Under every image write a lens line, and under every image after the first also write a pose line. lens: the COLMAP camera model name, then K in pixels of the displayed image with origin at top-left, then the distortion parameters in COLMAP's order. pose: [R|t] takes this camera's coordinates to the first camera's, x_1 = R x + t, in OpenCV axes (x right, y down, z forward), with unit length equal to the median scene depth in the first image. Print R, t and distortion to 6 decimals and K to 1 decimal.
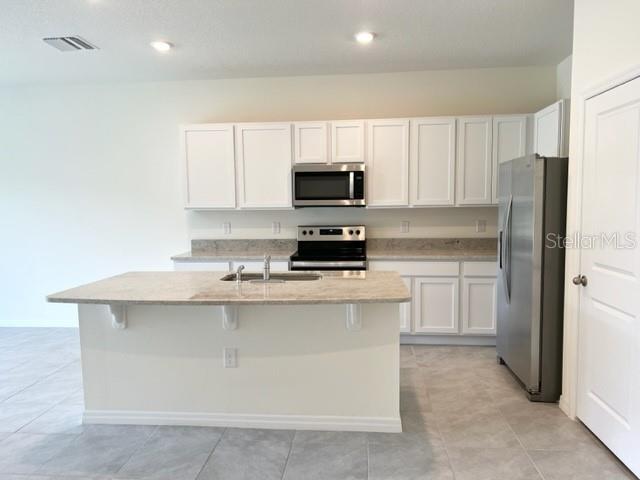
lens RADIAL K [[479.8, 0, 335.2], [0, 479.8, 252.3], [0, 0, 1]] dist [0.060106, -0.030631]
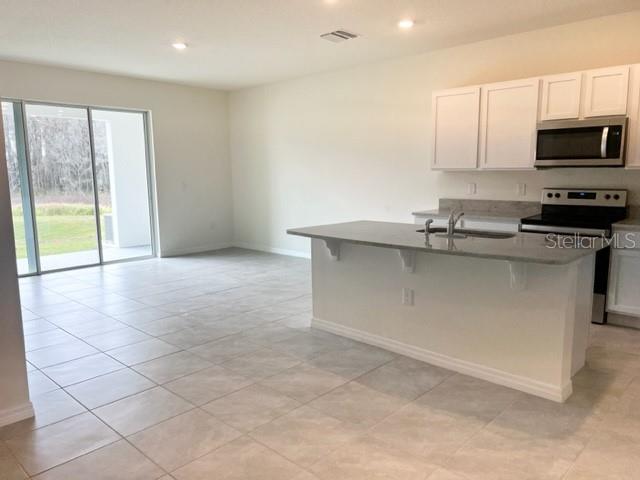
lens RADIAL K [[479.8, 0, 321.6], [0, 479.8, 239.9], [0, 0, 1]] dist [0.060106, -0.030631]
pose [[0.800839, 0.097847, -0.590832, 0.202899], [-0.066440, 0.994988, 0.074724, 0.005960], [0.595182, -0.020587, 0.803327, -0.038502]]
